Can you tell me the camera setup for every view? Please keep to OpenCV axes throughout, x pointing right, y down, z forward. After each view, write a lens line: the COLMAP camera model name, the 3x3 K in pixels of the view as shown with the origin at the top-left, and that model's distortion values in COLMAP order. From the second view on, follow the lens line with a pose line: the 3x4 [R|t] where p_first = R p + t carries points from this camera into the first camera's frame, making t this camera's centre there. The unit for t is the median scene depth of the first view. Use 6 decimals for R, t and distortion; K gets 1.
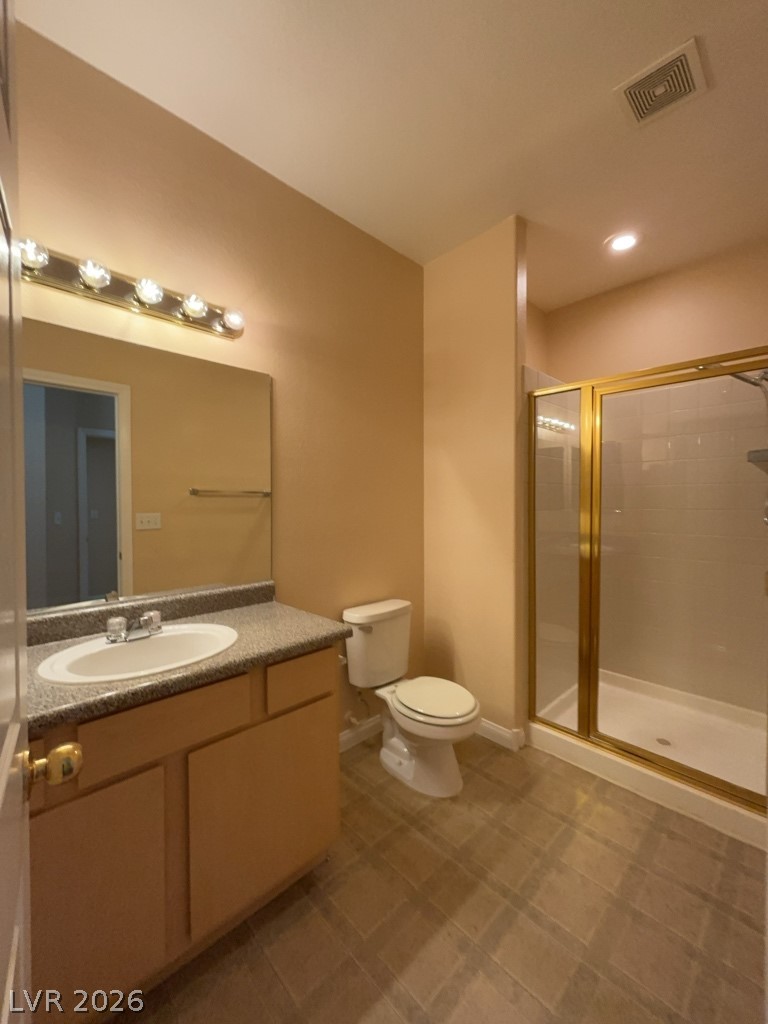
lens RADIAL K [[410.7, 0, 387.1], [0, 410.7, 515.8], [0, 0, 1]] dist [0.001018, 0.000017]
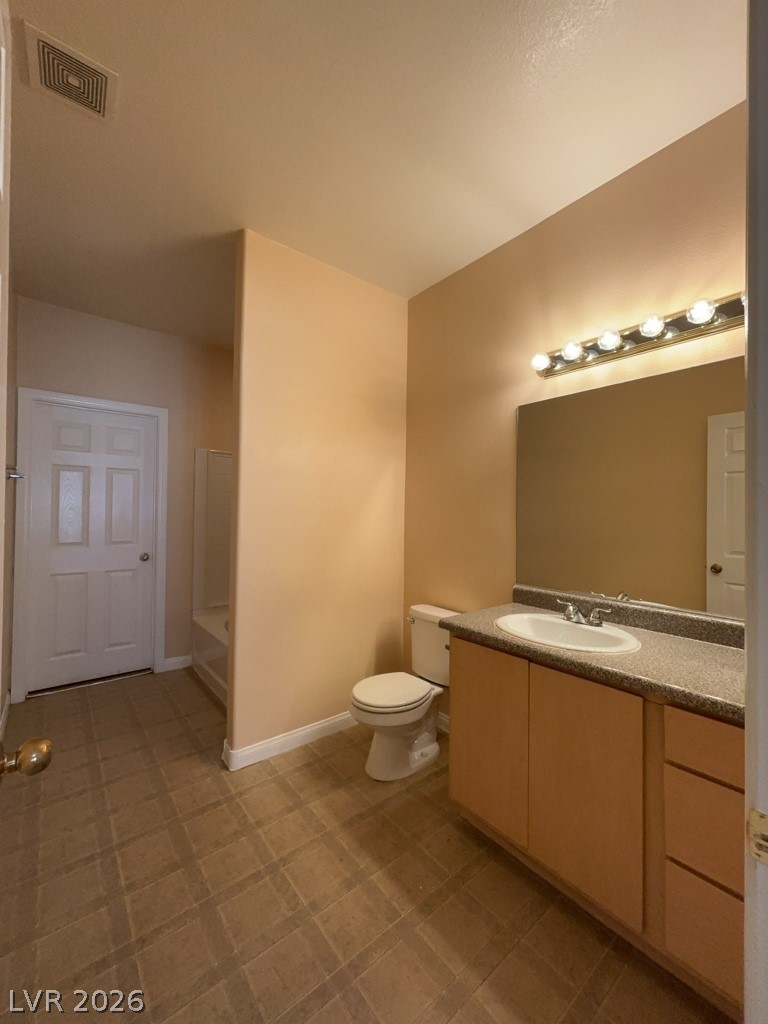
lens RADIAL K [[410.7, 0, 380.2], [0, 410.7, 501.4], [0, 0, 1]] dist [0.001018, 0.000017]
pose [[-0.088471, -0.004996, -0.996066, 0.507185], [-0.028007, 0.999605, -0.002526, -0.026321], [0.995685, 0.027673, -0.088576, 0.486089]]
